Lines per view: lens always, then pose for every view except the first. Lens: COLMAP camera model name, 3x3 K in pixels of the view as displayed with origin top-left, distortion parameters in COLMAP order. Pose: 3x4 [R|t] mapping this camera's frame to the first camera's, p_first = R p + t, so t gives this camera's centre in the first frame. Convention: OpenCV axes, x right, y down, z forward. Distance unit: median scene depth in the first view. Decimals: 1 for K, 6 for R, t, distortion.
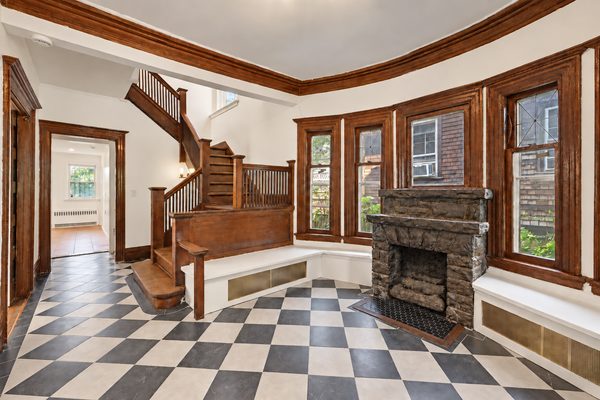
lens RADIAL K [[253.4, 0, 297.0], [0, 253.4, 191.7], [0, 0, 1]] dist [0.007149, -0.002334]
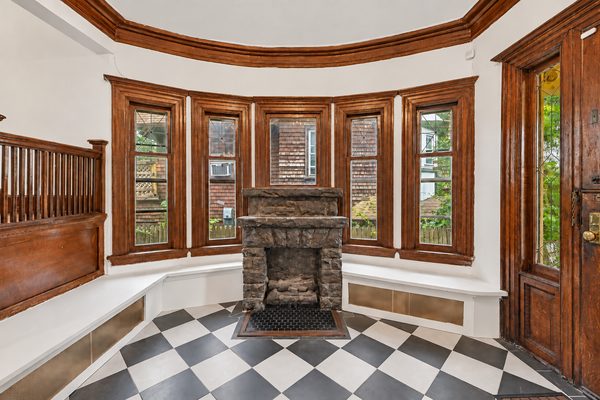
lens RADIAL K [[253.4, 0, 295.4], [0, 253.4, 191.5], [0, 0, 1]] dist [0.007149, -0.002334]
pose [[0.656133, -0.002887, 0.754640, -0.215567], [-0.001185, 0.999988, 0.004857, -0.002286], [-0.754644, -0.004081, 0.656122, 0.276353]]
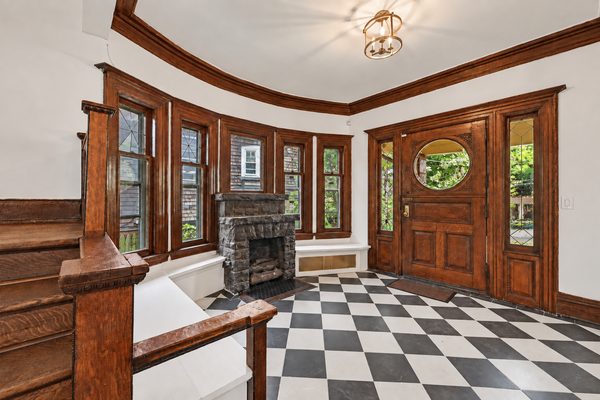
lens RADIAL K [[247.5, 0, 293.9], [0, 247.5, 195.1], [0, 0, 1]] dist [-0.006403, -0.000401]
pose [[-0.009968, 0.013288, 0.999862, -0.658949], [-0.004731, 0.999900, -0.013335, 0.011230], [-0.999939, -0.004863, -0.009904, 0.701624]]
